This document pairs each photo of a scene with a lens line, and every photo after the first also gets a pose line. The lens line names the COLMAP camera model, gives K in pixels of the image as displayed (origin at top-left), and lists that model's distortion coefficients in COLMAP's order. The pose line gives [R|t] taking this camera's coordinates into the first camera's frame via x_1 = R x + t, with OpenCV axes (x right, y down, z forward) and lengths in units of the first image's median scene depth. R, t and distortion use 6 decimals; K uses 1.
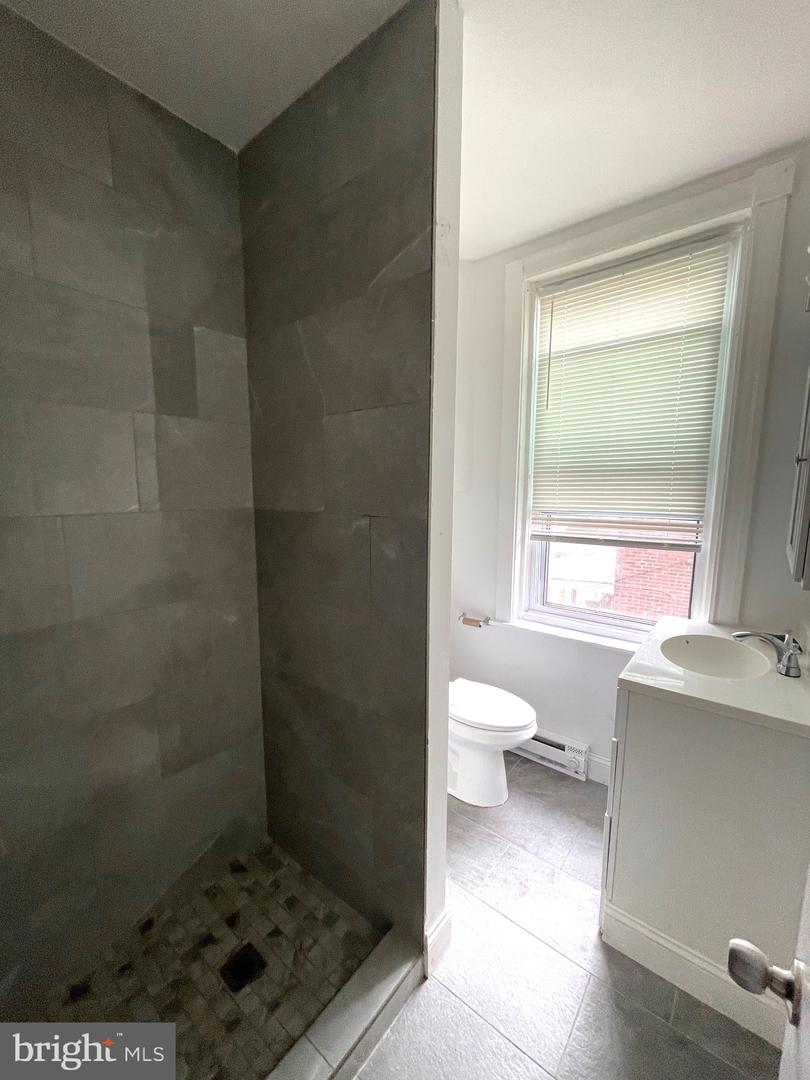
lens RADIAL K [[432.8, 0, 404.6], [0, 432.8, 542.5], [0, 0, 1]] dist [-0.000887, 0.000053]
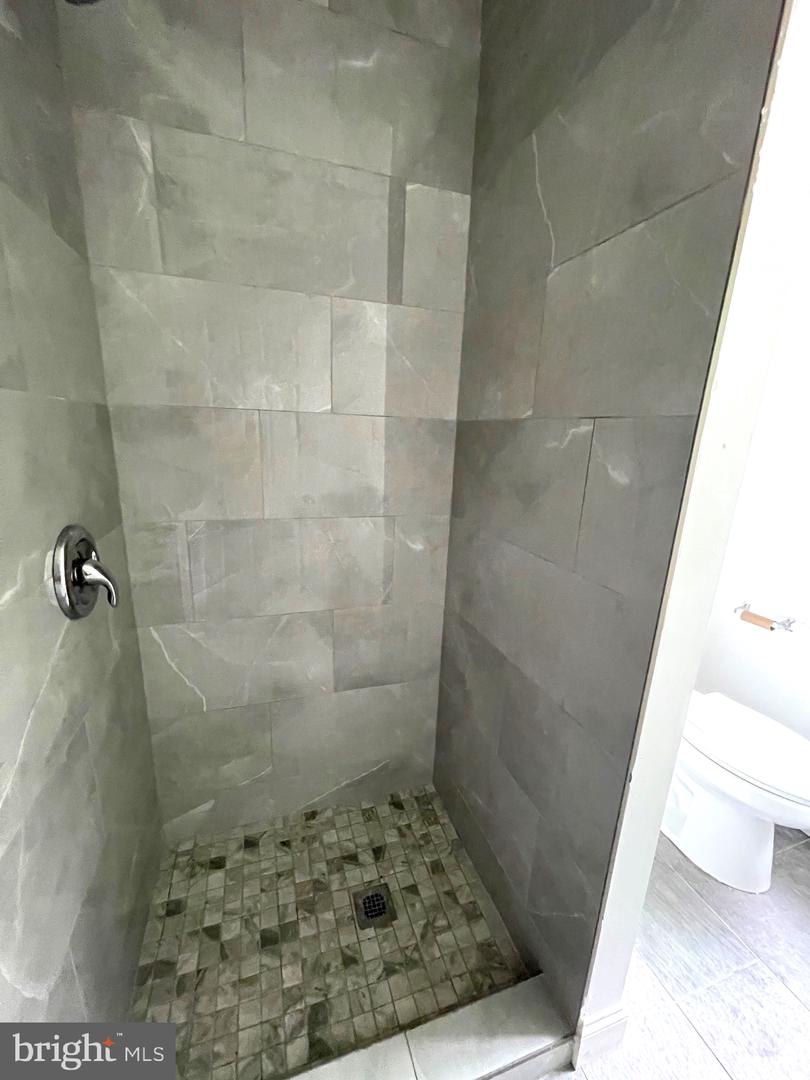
lens RADIAL K [[432.8, 0, 404.6], [0, 432.8, 542.5], [0, 0, 1]] dist [-0.000887, 0.000053]
pose [[0.840306, 0.163371, -0.516909, 0.038752], [-0.105399, 0.984550, 0.139829, 0.050425], [0.531767, -0.063017, 0.844543, 0.259336]]
